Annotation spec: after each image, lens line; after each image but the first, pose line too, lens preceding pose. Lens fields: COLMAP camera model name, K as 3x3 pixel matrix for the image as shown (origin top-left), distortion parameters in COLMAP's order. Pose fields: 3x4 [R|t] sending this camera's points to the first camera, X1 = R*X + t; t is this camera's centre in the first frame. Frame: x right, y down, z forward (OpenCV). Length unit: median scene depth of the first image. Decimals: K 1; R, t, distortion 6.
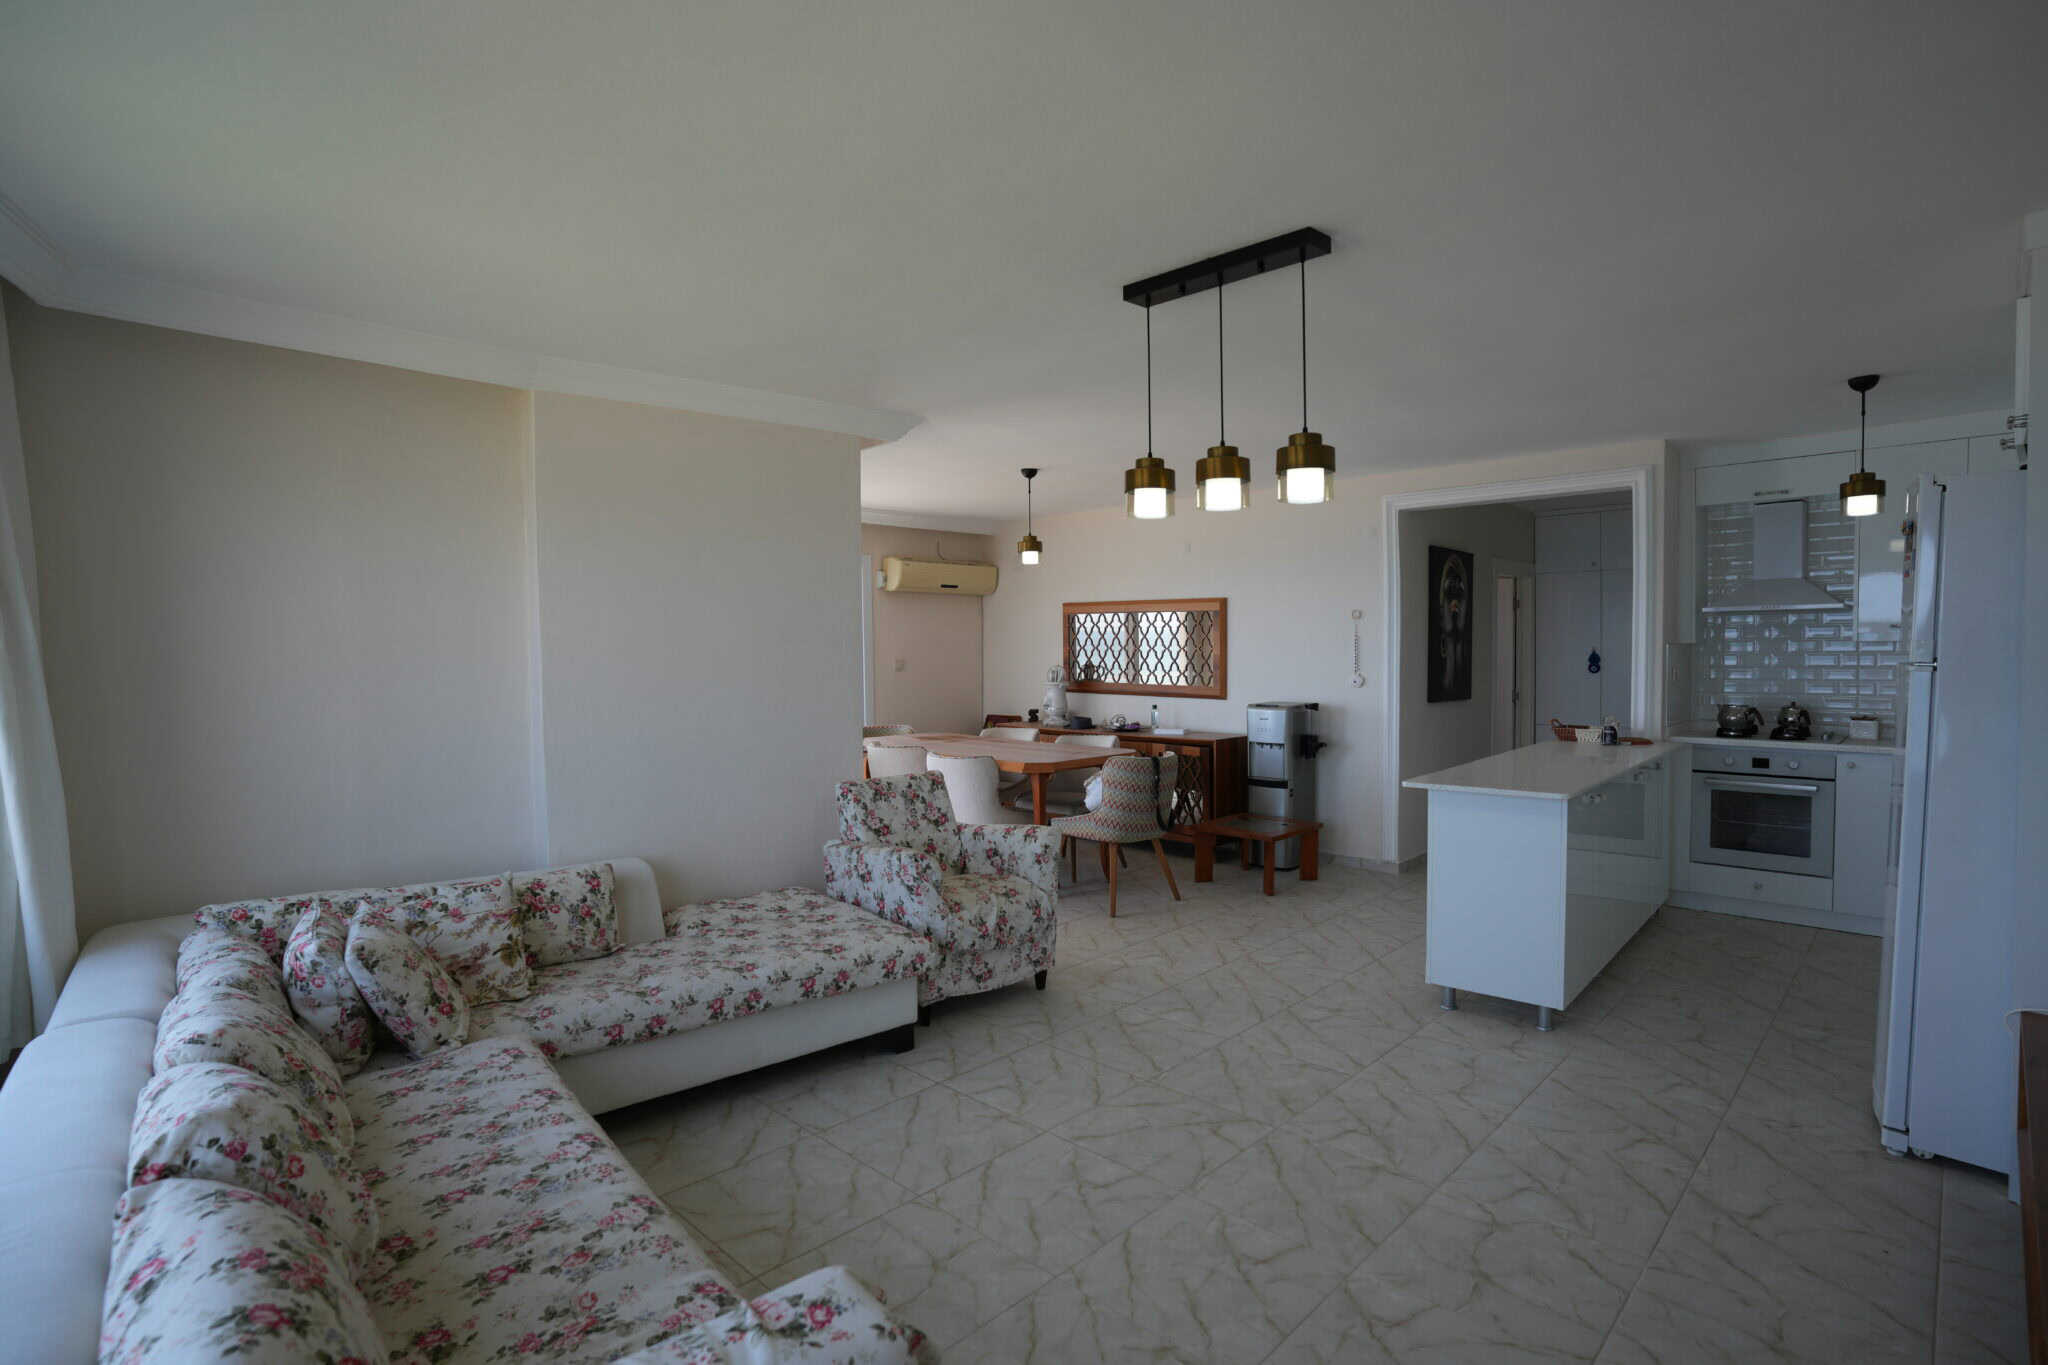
lens RADIAL K [[1007.1, 0, 1020.2], [0, 1007.1, 681.1], [0, 0, 1]] dist [-0.069760, 0.030886]
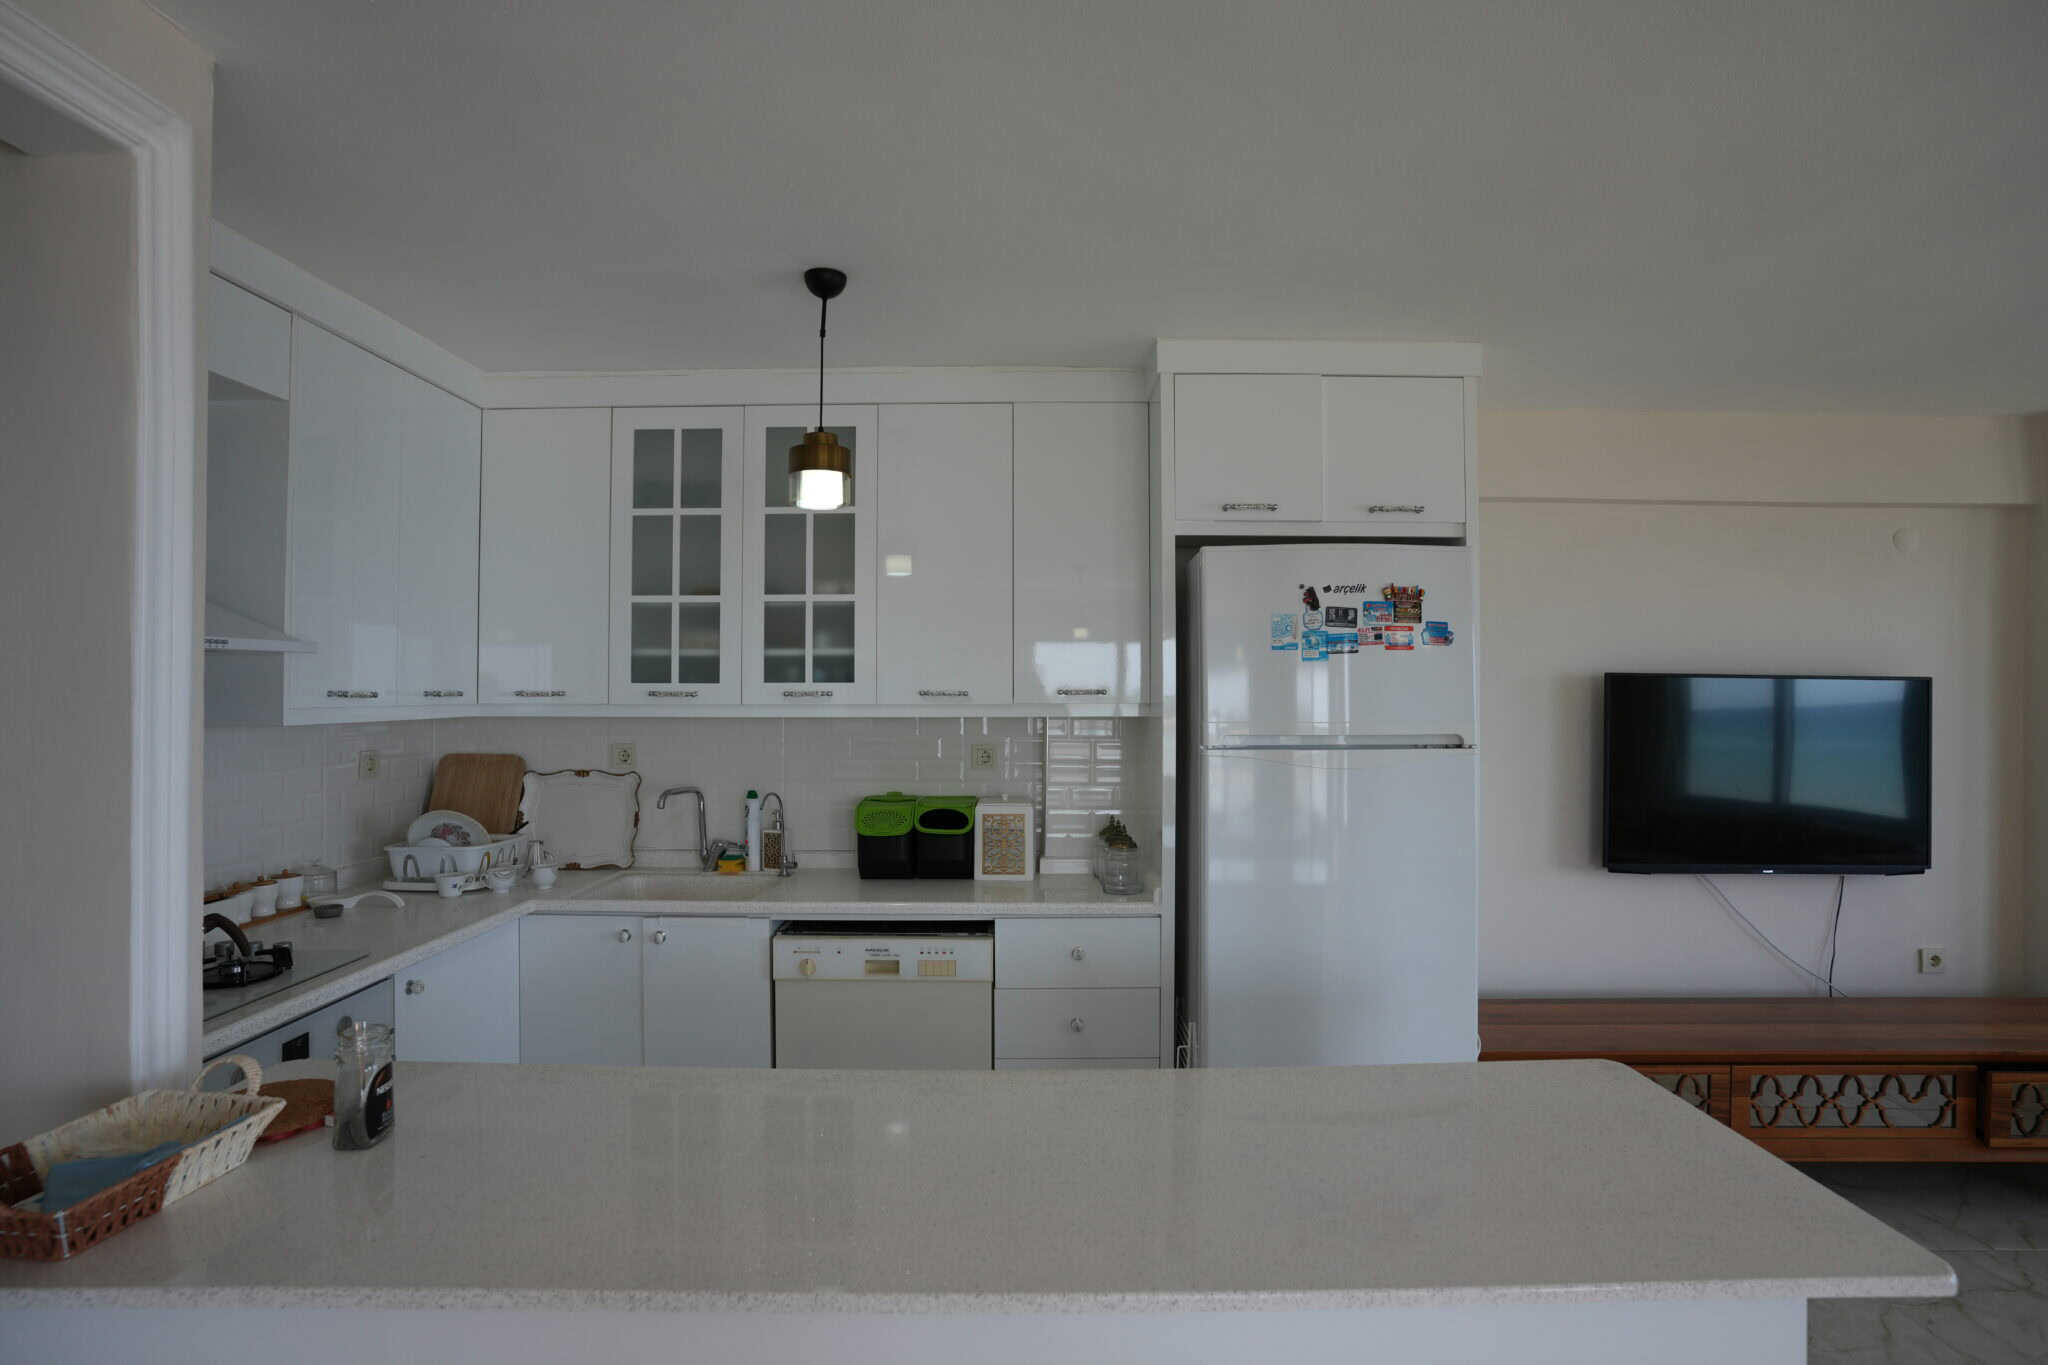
lens RADIAL K [[1007.1, 0, 1022.3], [0, 1007.1, 678.1], [0, 0, 1]] dist [-0.069760, 0.030886]
pose [[-0.689762, 0.017843, 0.723816, 0.222178], [0.031008, 0.999507, 0.004910, -0.042969], [-0.723372, 0.025831, -0.689975, 0.829202]]
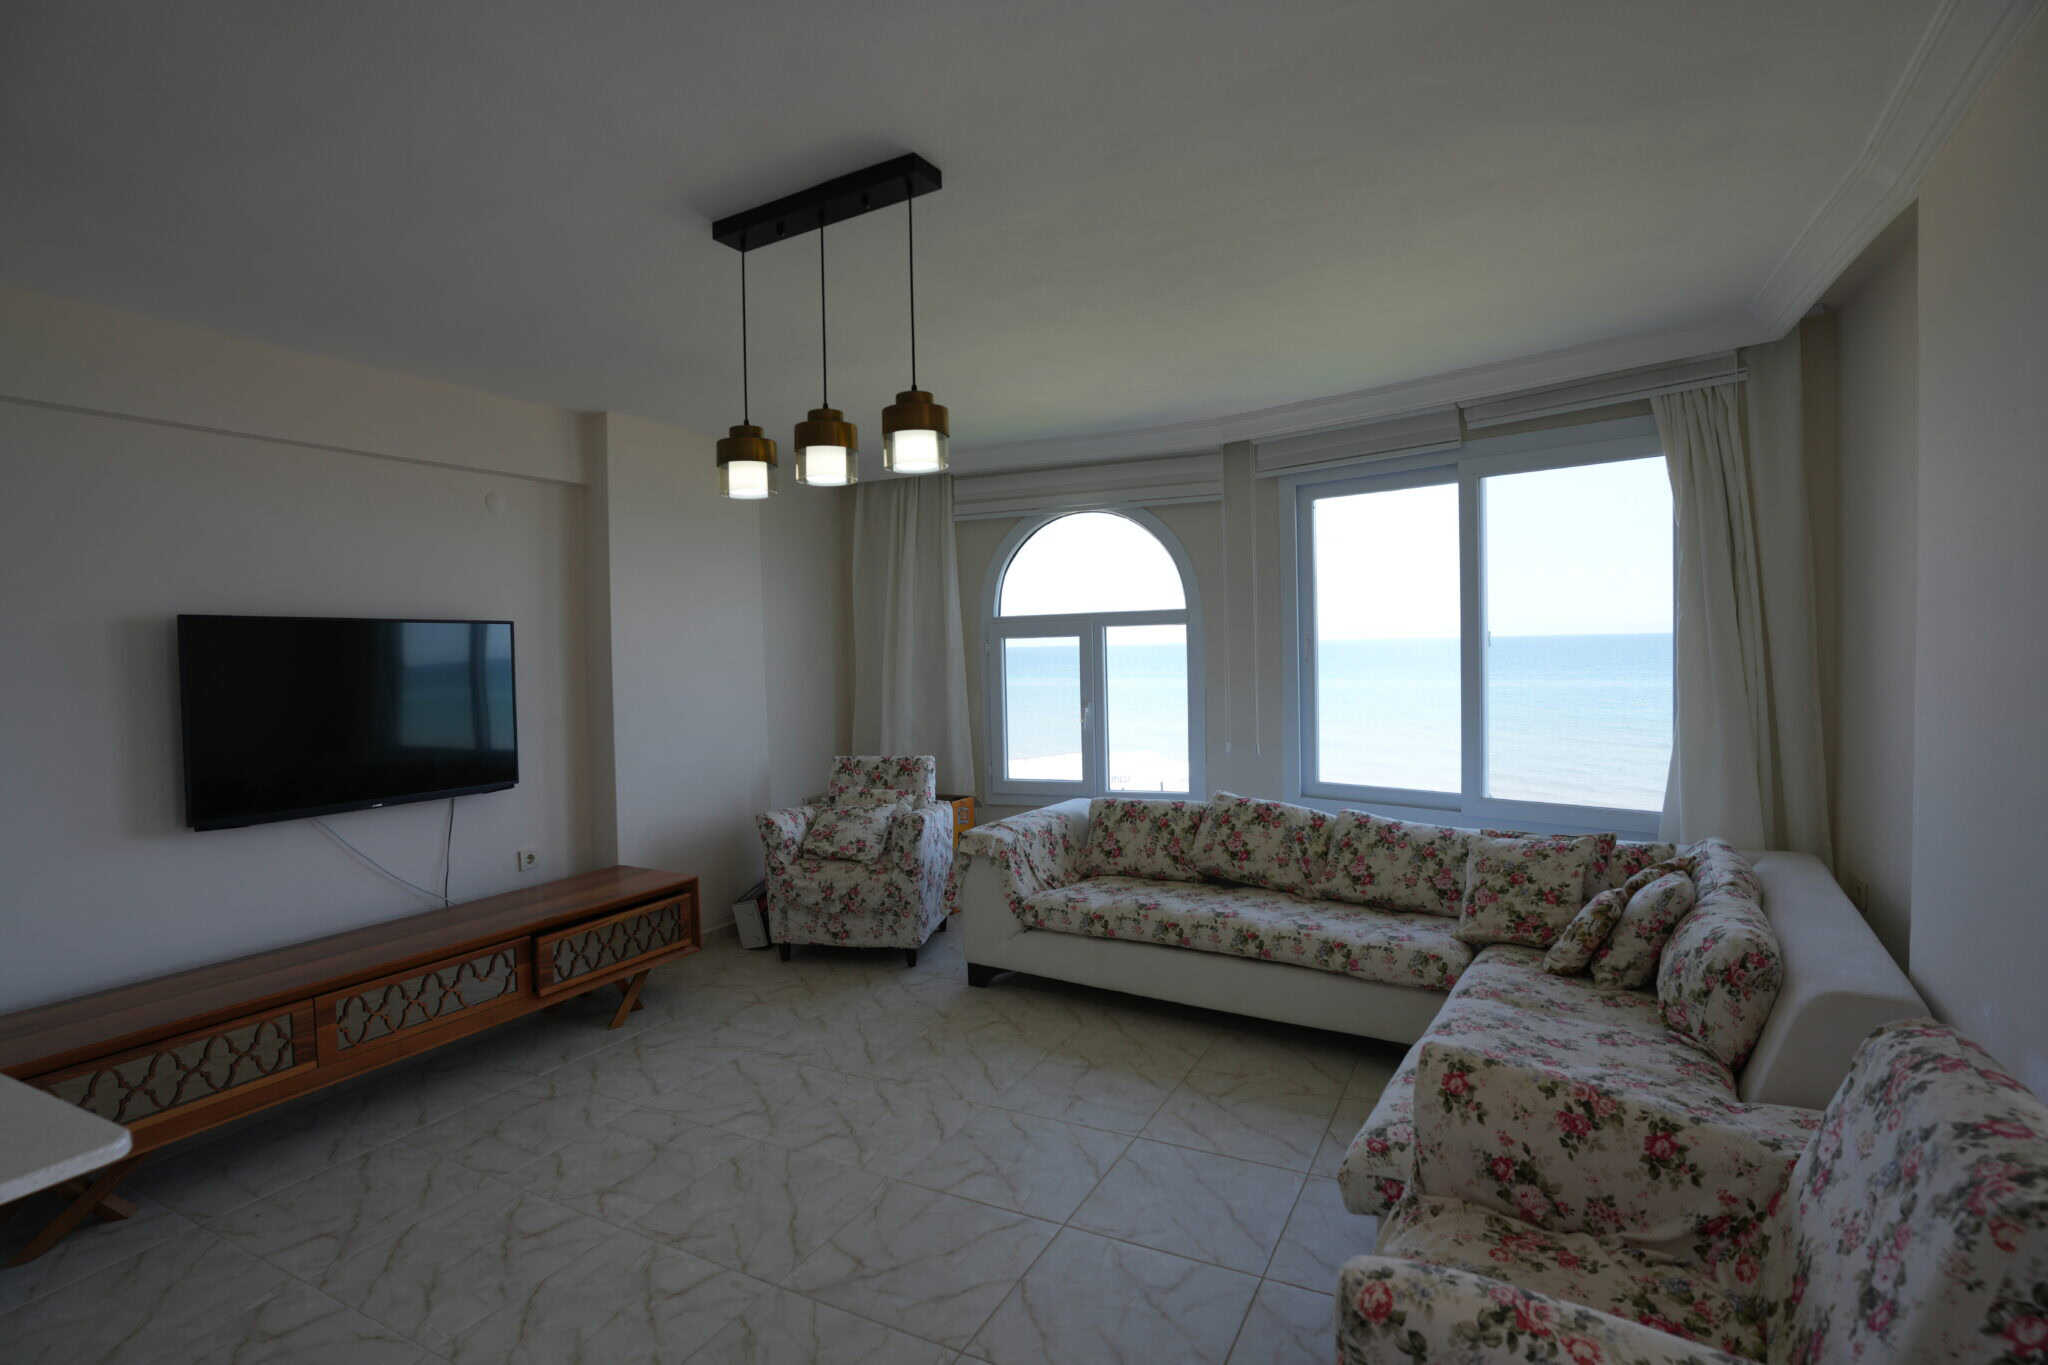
lens RADIAL K [[1007.1, 0, 1024.1], [0, 1007.1, 683.9], [0, 0, 1]] dist [-0.069760, 0.030886]
pose [[-0.960398, 0.045104, -0.274958, 0.125364], [0.024912, 0.996759, 0.076491, -0.025617], [0.277516, 0.066612, -0.958409, 0.808577]]
